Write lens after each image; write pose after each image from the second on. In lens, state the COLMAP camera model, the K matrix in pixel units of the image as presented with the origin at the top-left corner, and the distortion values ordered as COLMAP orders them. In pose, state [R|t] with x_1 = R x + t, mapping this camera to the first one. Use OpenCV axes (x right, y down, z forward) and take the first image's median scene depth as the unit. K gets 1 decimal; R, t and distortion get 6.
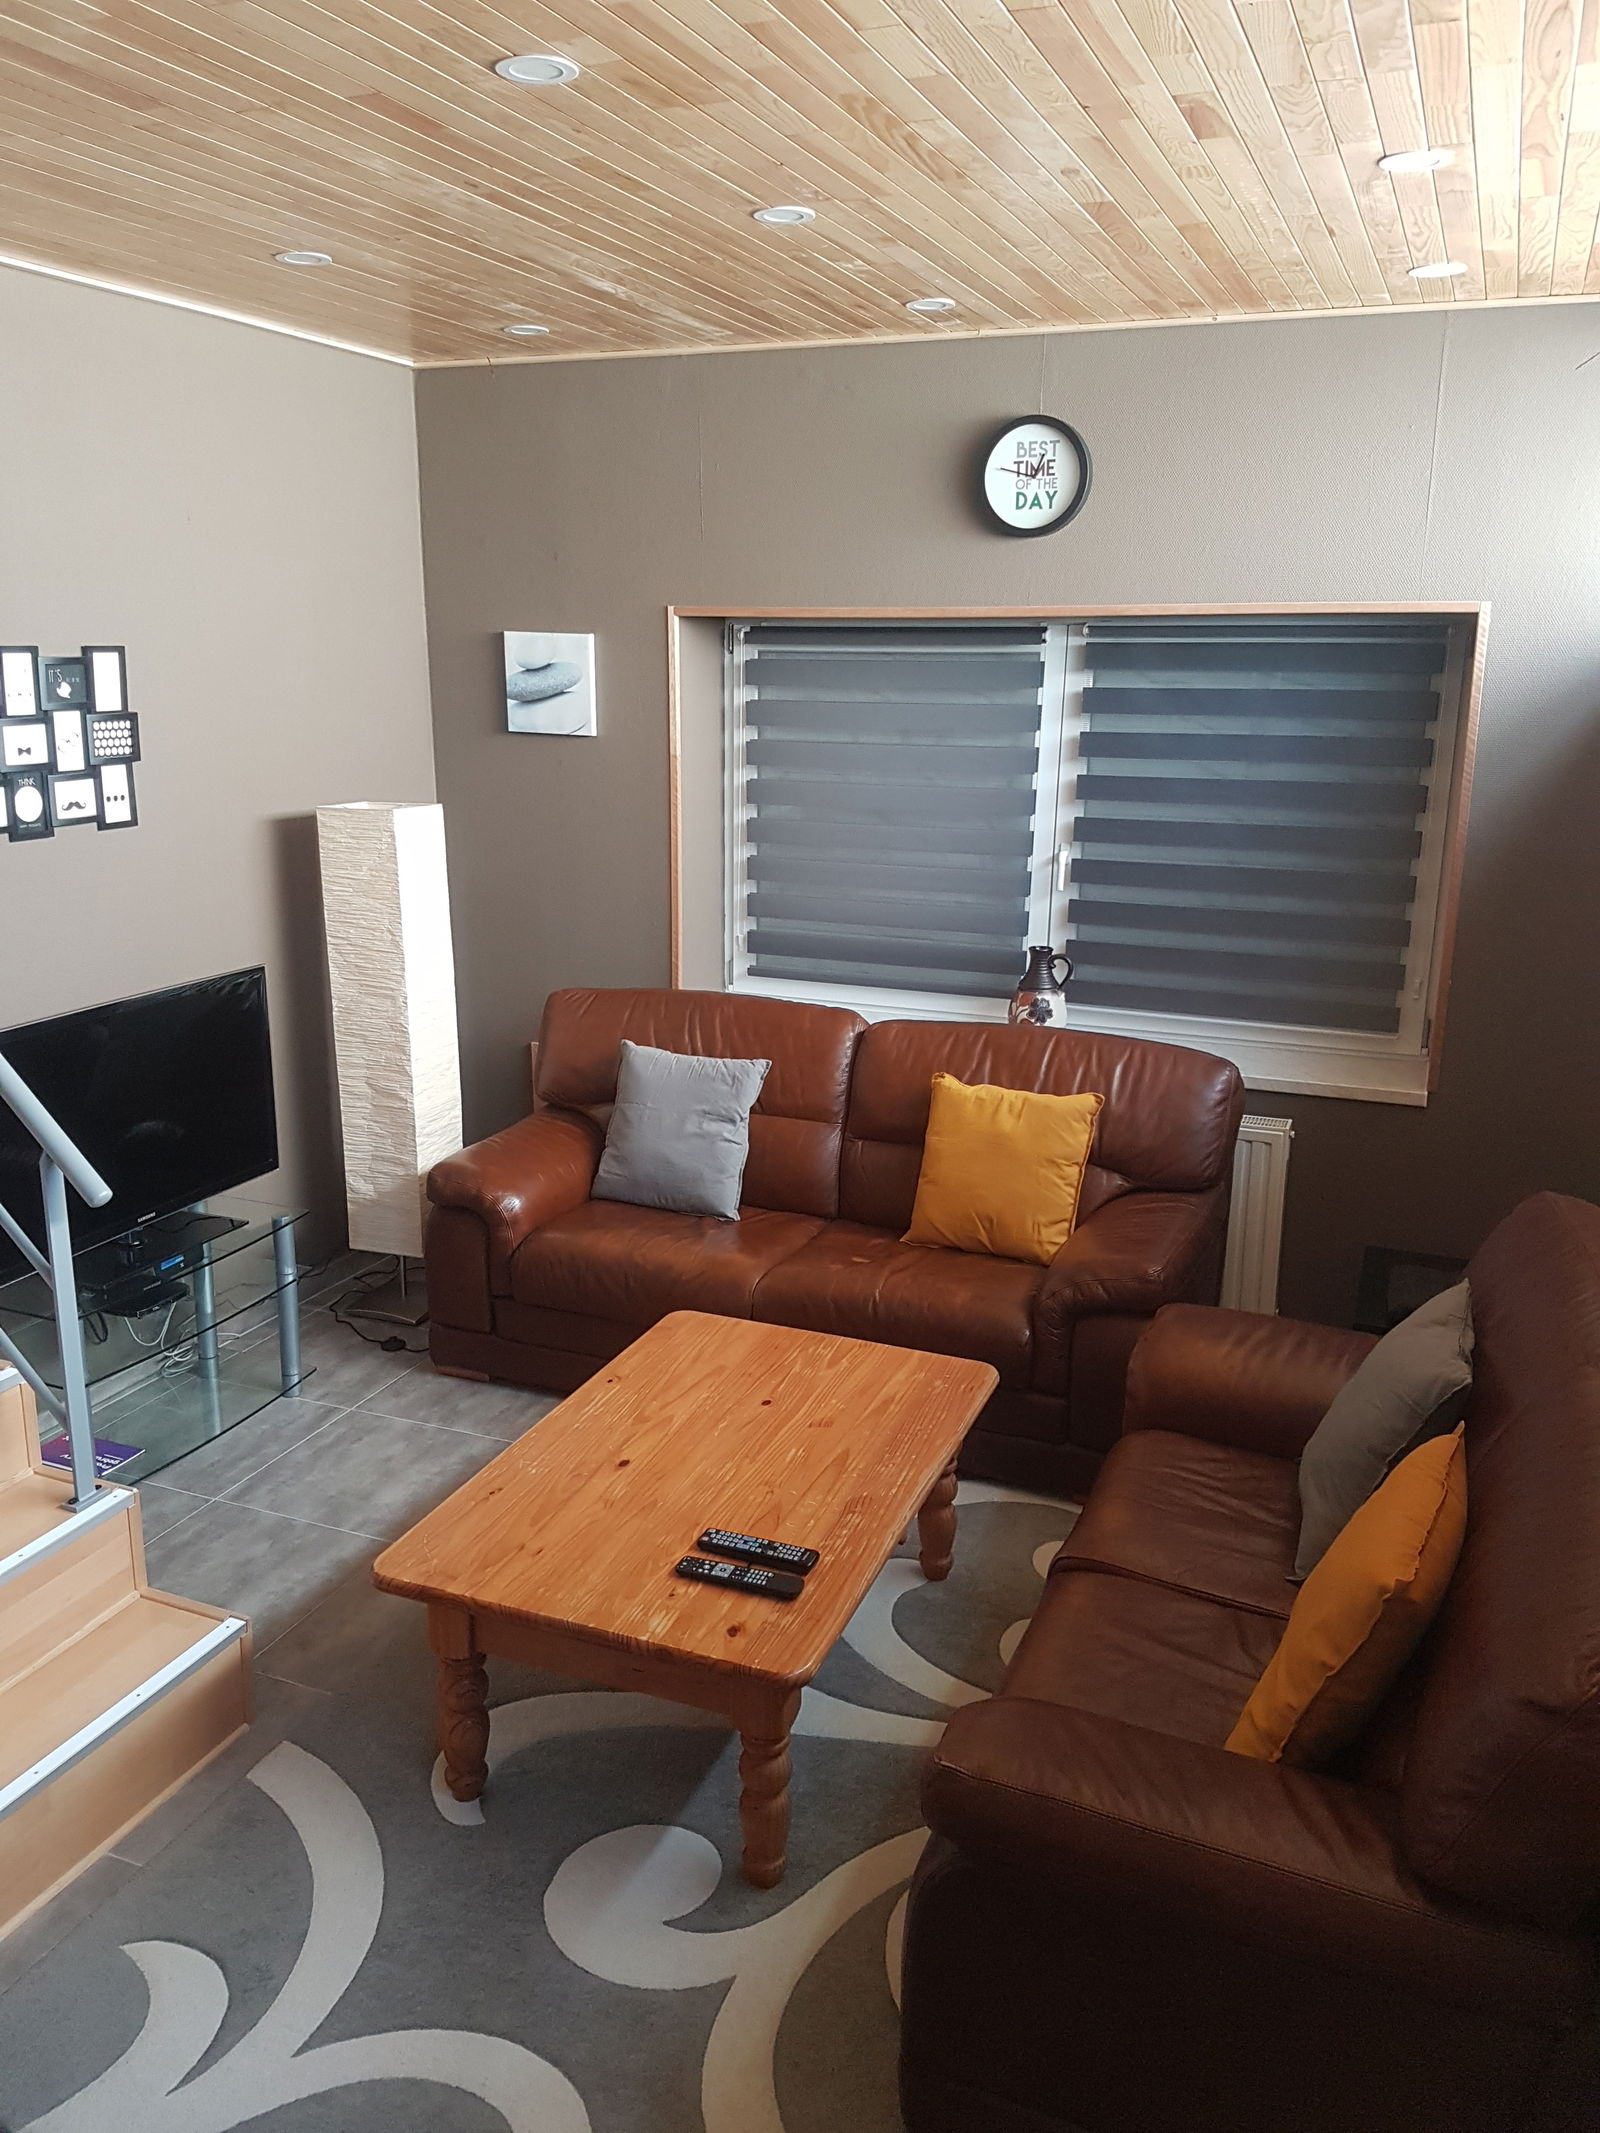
lens RADIAL K [[1649.6, 0, 798.1], [0, 1649.6, 1062.8], [0, 0, 1]] dist [0.075435, -0.009398]
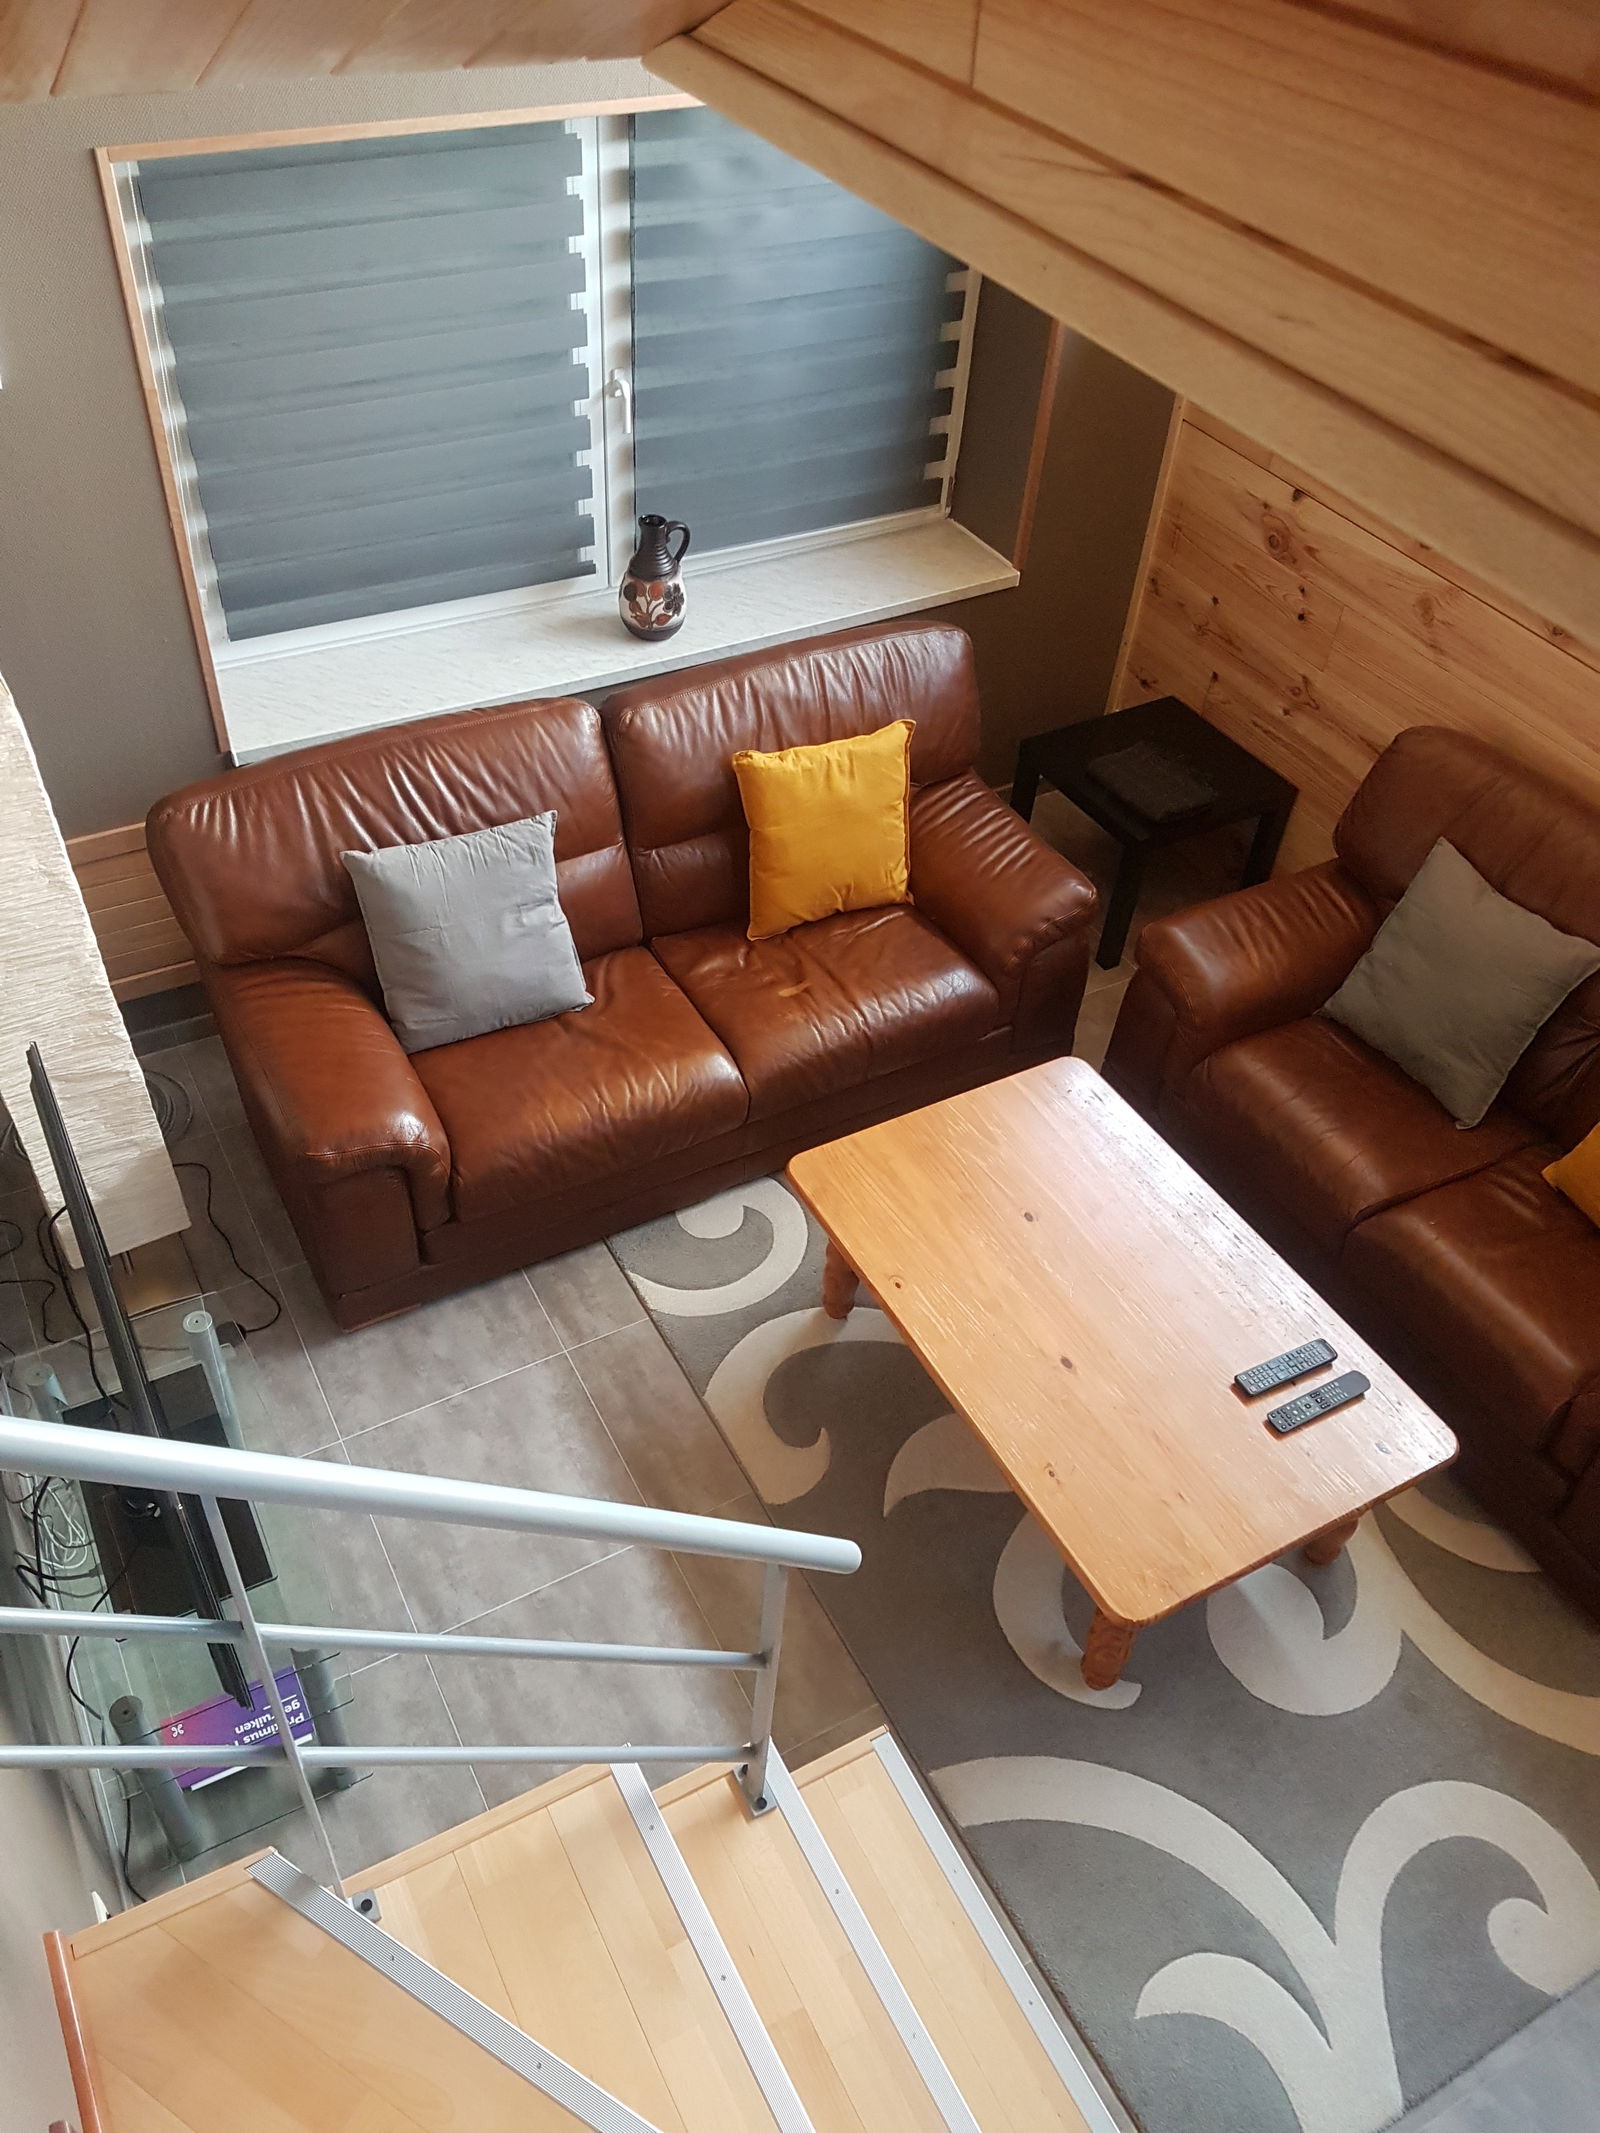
lens RADIAL K [[1649.6, 0, 794.9], [0, 1649.6, 1069.0], [0, 0, 1]] dist [0.075435, -0.009398]
pose [[0.636195, -0.522467, 0.567701, -0.471662], [0.144283, 0.803400, 0.577694, -0.353528], [-0.757917, -0.285617, 0.586502, 0.395147]]
